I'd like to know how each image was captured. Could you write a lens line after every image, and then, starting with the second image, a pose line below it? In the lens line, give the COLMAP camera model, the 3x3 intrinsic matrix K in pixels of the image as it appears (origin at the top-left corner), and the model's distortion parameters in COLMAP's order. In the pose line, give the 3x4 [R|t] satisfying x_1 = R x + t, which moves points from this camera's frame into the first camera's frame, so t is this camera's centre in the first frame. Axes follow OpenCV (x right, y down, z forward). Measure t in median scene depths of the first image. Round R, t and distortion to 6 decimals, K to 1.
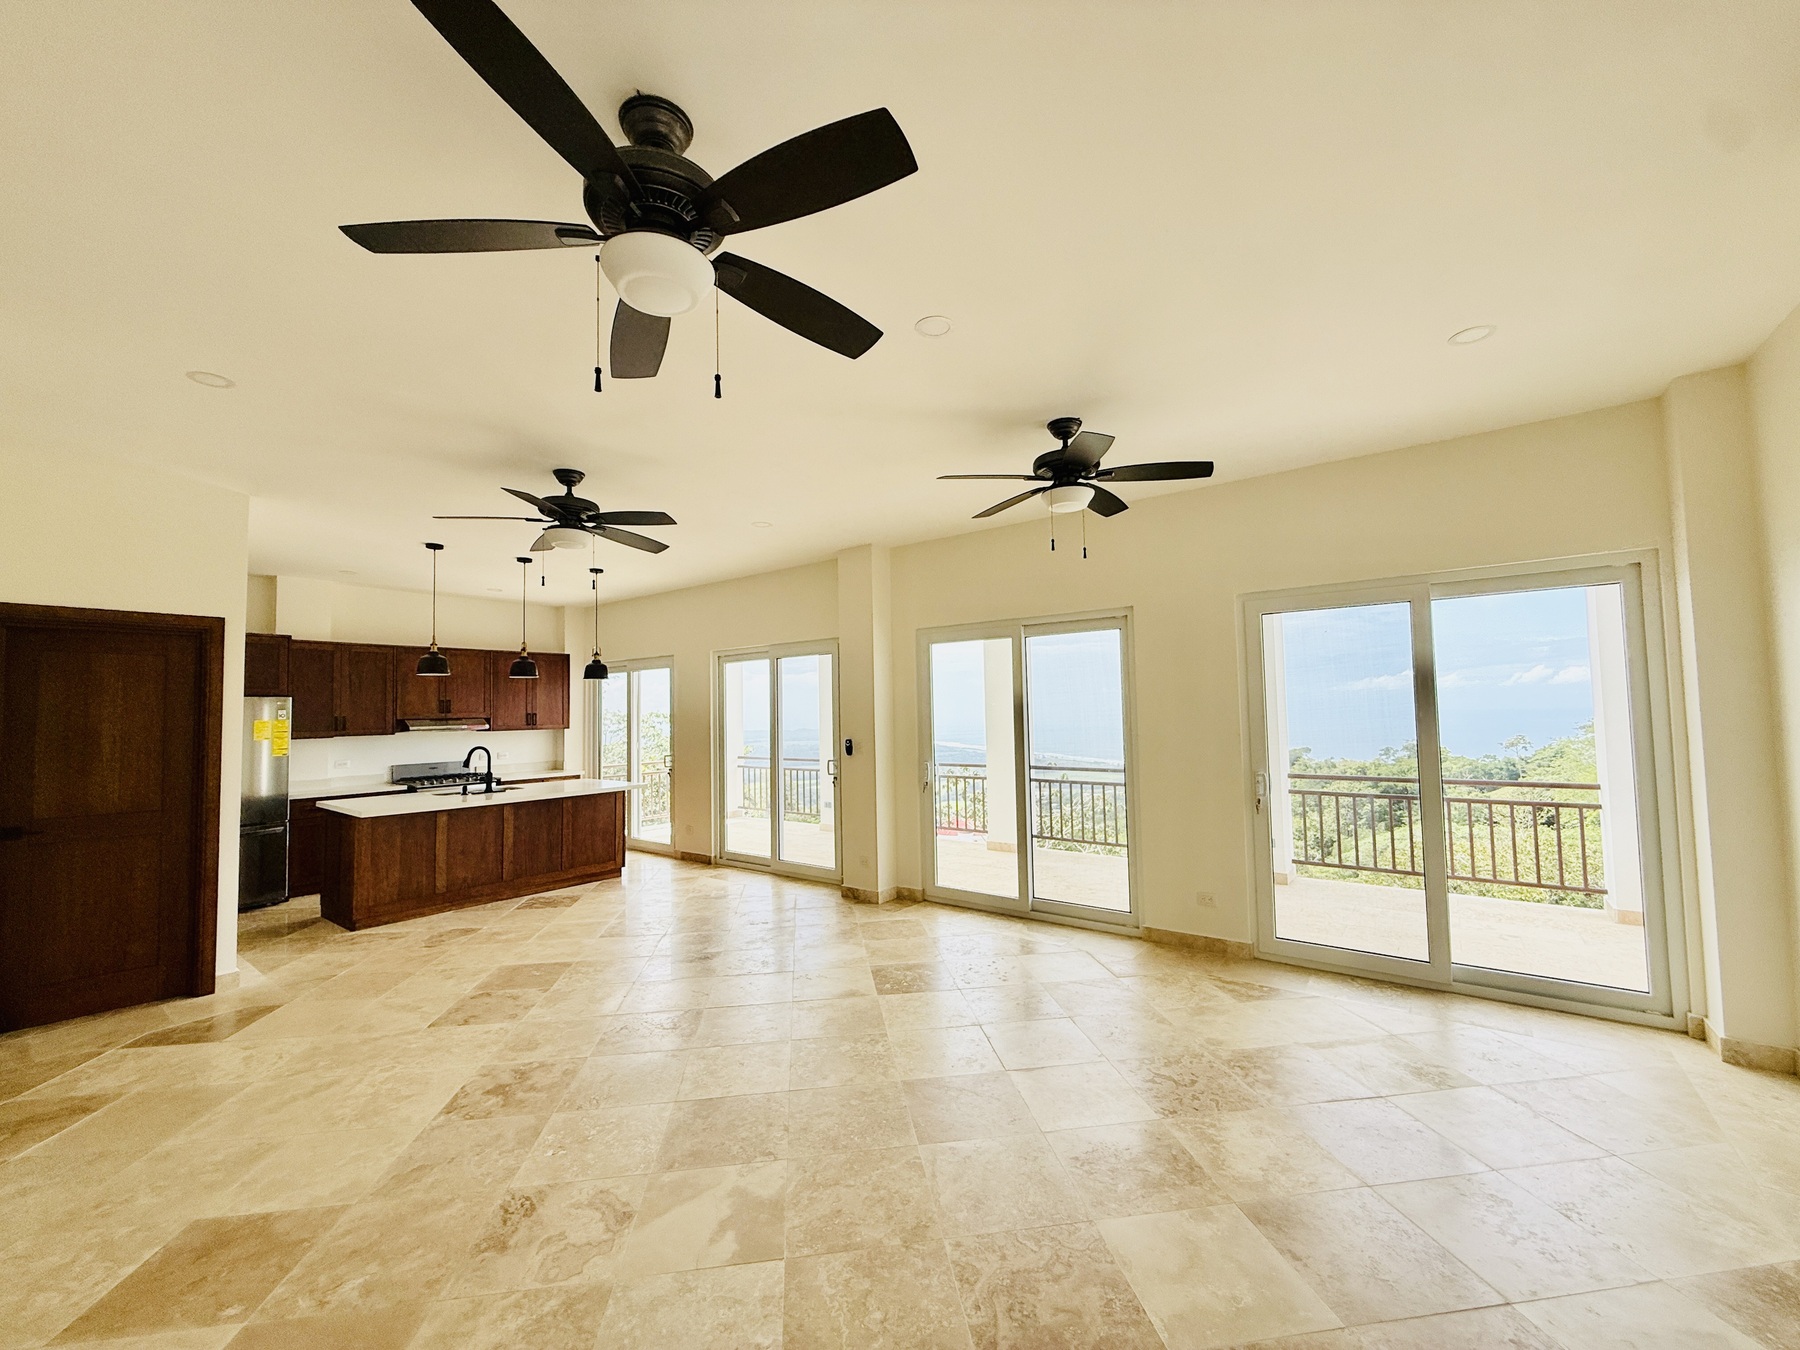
lens RADIAL K [[723.1, 0, 904.7], [0, 723.1, 677.4], [0, 0, 1]] dist [0.004045, 0.000277]
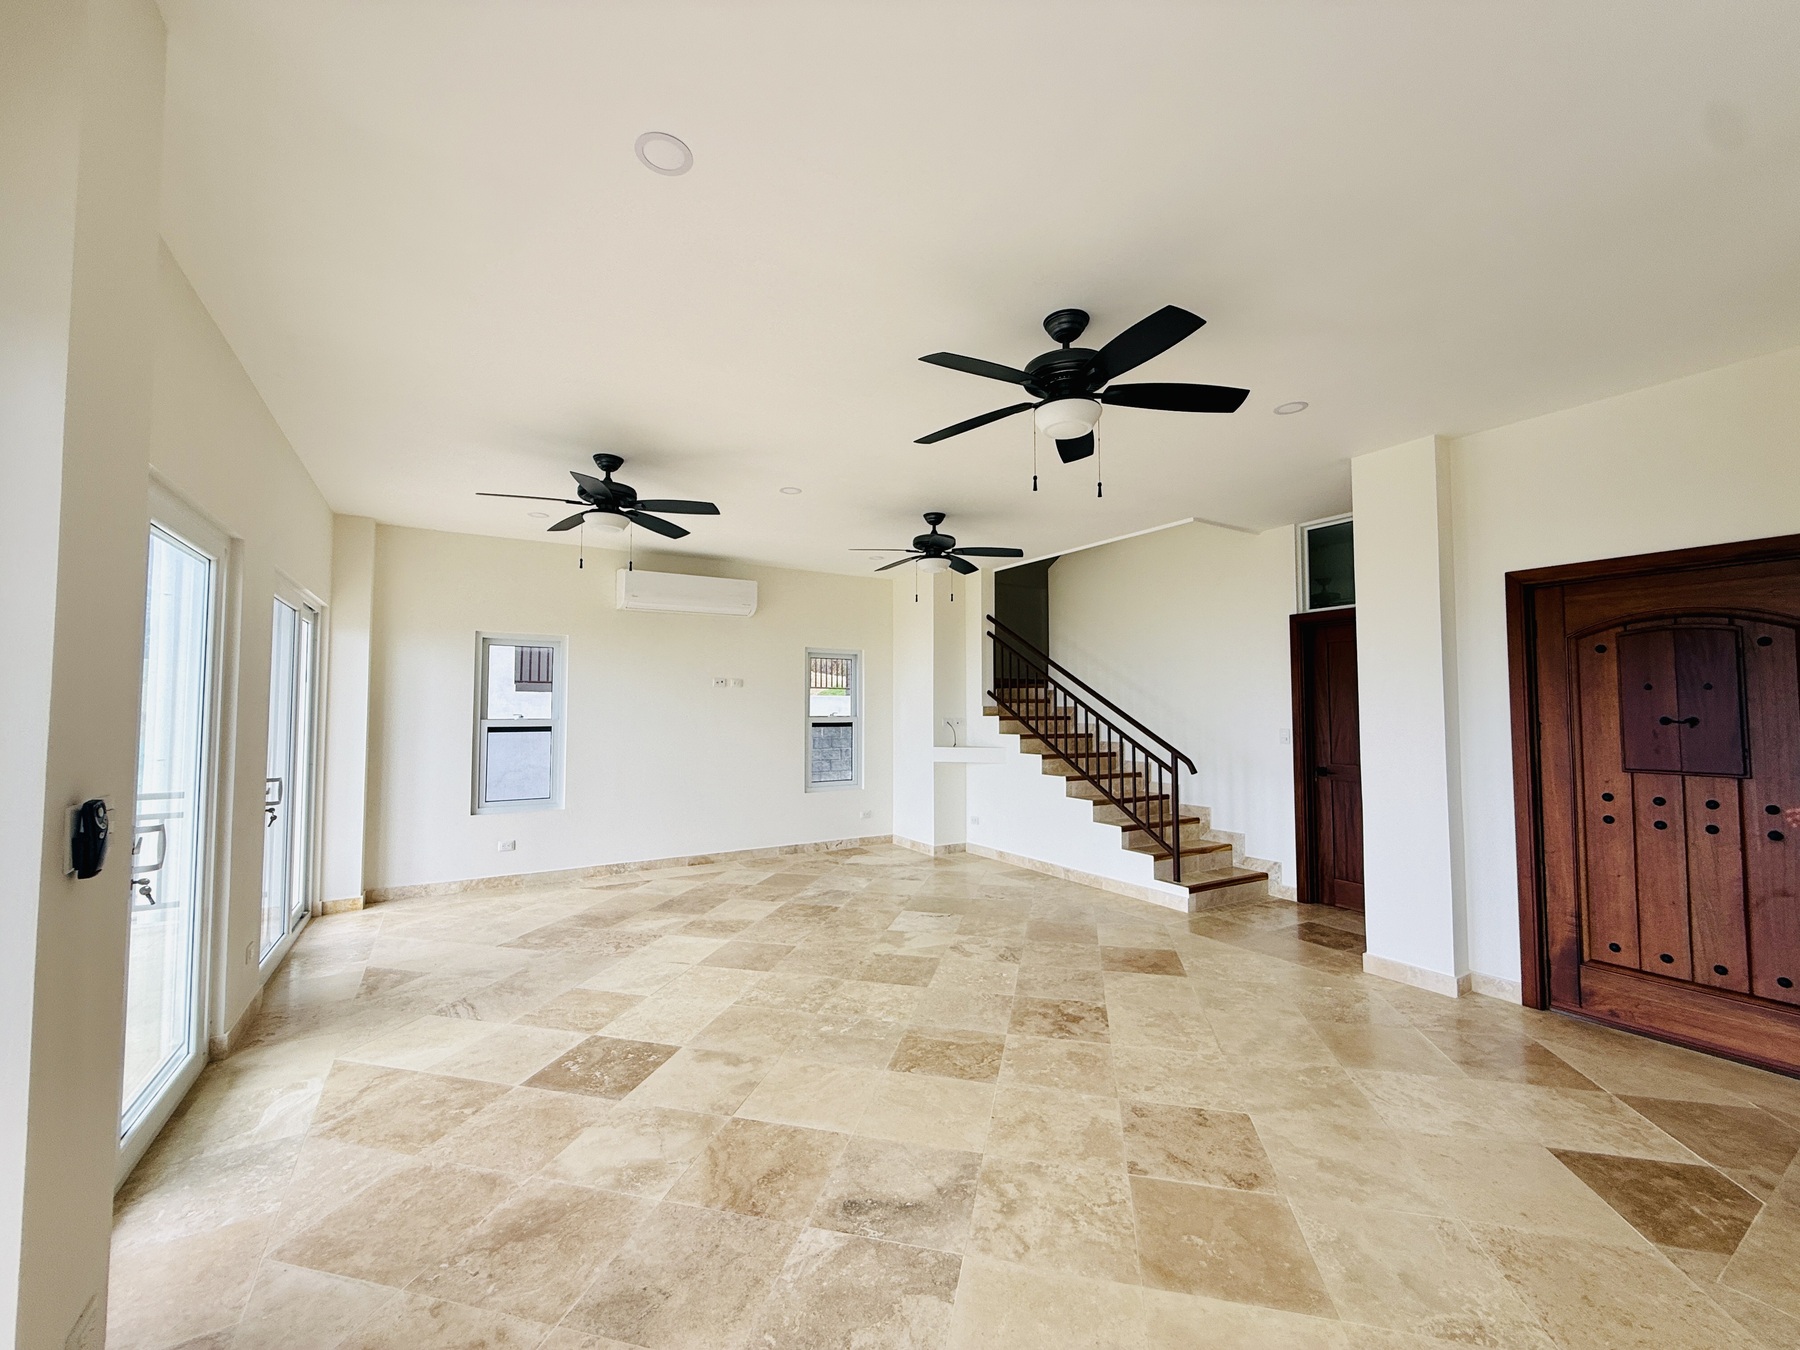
lens RADIAL K [[723.1, 0, 899.2], [0, 723.1, 675.9], [0, 0, 1]] dist [0.004045, 0.000277]
pose [[-0.931222, 0.039199, 0.362339, -0.711427], [0.003094, 0.995014, -0.099692, 0.138776], [-0.364440, -0.091714, -0.926700, 2.121068]]
